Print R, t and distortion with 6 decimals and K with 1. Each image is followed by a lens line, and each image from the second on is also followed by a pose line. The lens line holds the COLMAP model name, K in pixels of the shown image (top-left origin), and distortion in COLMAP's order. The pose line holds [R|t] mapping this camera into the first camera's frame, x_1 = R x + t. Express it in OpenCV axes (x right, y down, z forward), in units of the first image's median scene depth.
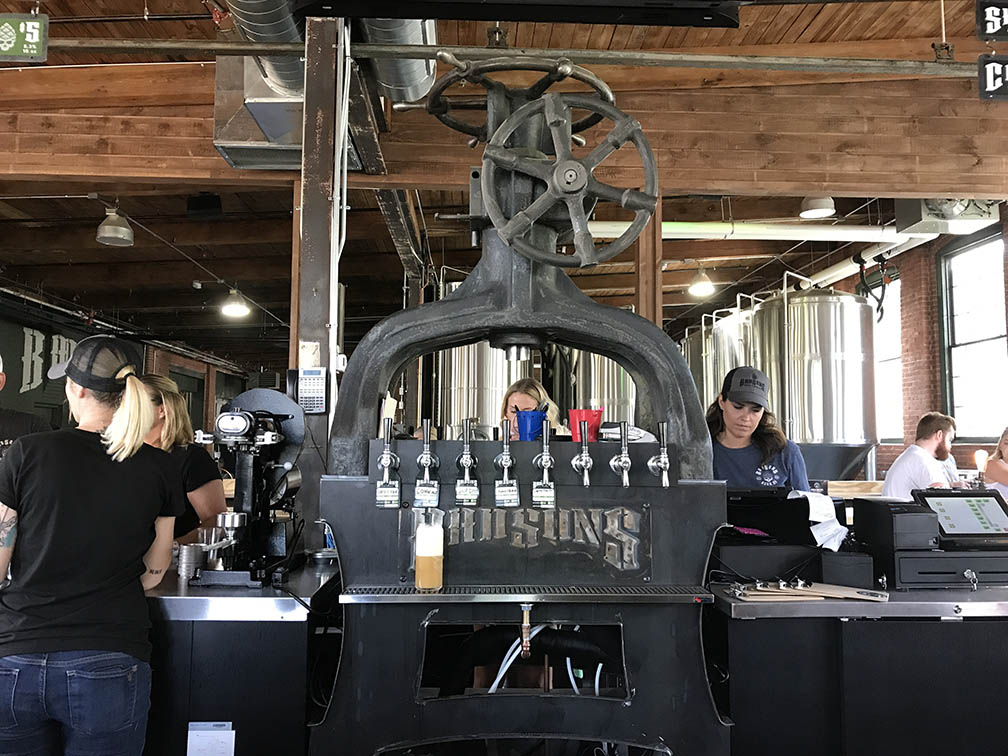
lens RADIAL K [[846.1, 0, 505.9], [0, 846.1, 373.3], [0, 0, 1]] dist [0.011500, 0.011321]
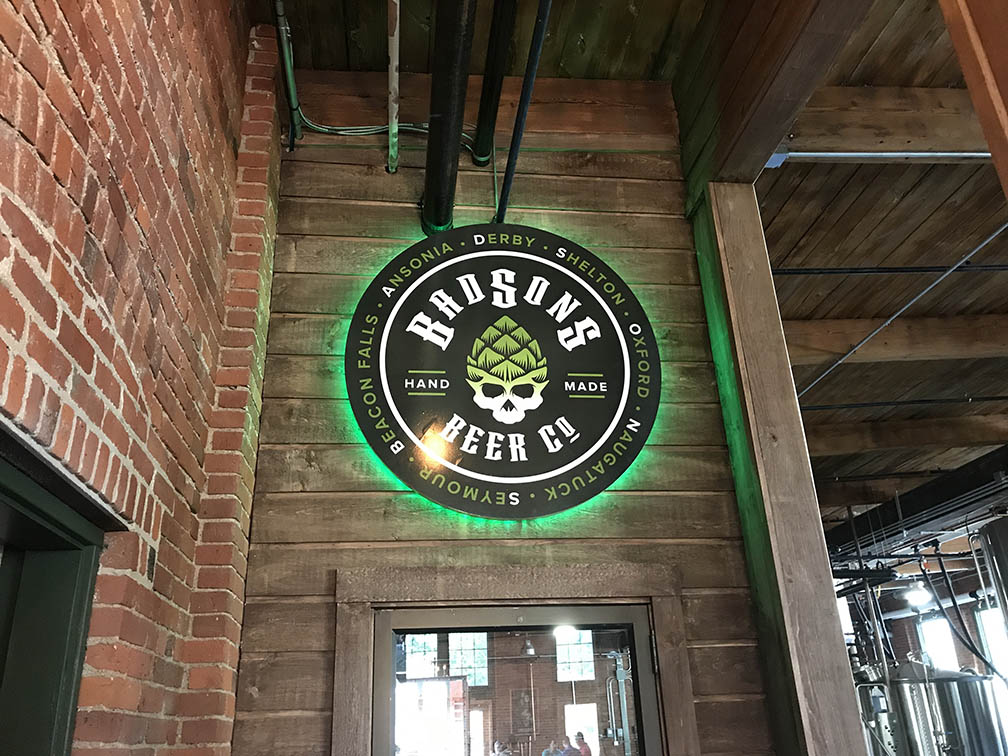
lens RADIAL K [[846.1, 0, 505.9], [0, 846.1, 373.3], [0, 0, 1]] dist [0.011500, 0.011321]
pose [[0.995064, -0.011245, 0.098593, -1.109858], [0.042019, 0.947835, -0.315980, 0.028514], [-0.089897, 0.318563, 0.943629, 0.878513]]
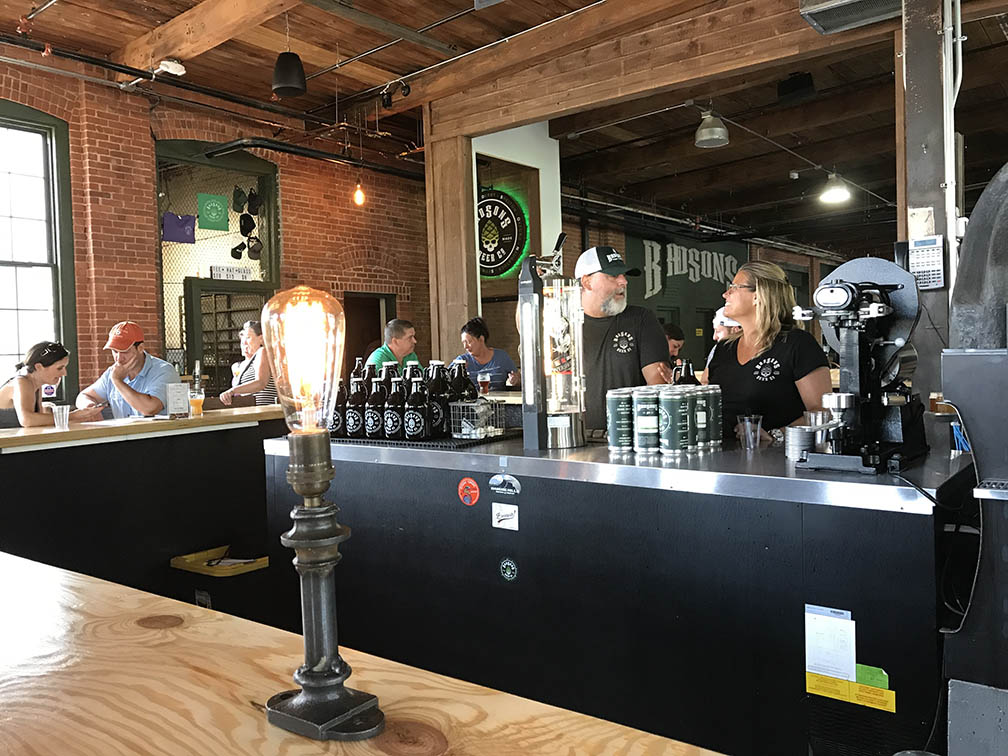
lens RADIAL K [[846.1, 0, 505.9], [0, 846.1, 373.3], [0, 0, 1]] dist [0.011500, 0.011321]
pose [[0.771619, -0.017165, -0.635854, -0.004774], [0.094612, 0.991613, 0.088045, 0.009509], [0.629010, -0.128097, 0.766771, 0.022803]]
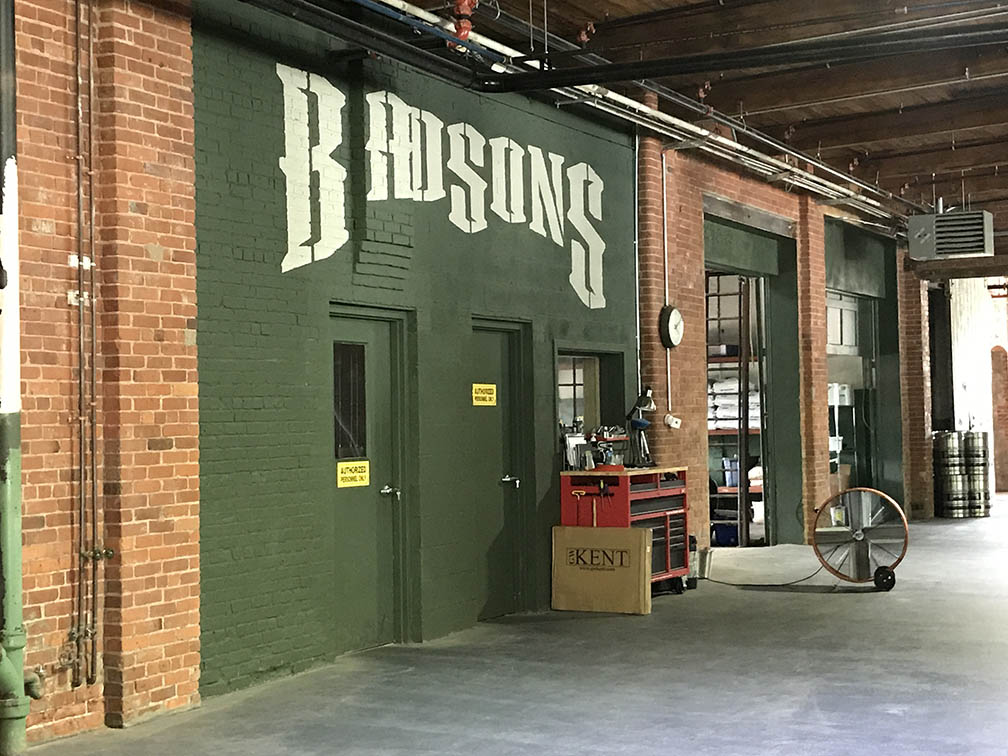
lens RADIAL K [[1905.9, 0, 504.0], [0, 1905.9, 378.0], [0, 0, 1]] dist [-0.014125, -0.040157]
pose [[0.885468, -0.039948, -0.462981, -0.338012], [0.069626, 0.996457, 0.047183, 0.070254], [0.459456, -0.074015, 0.885111, 0.808577]]
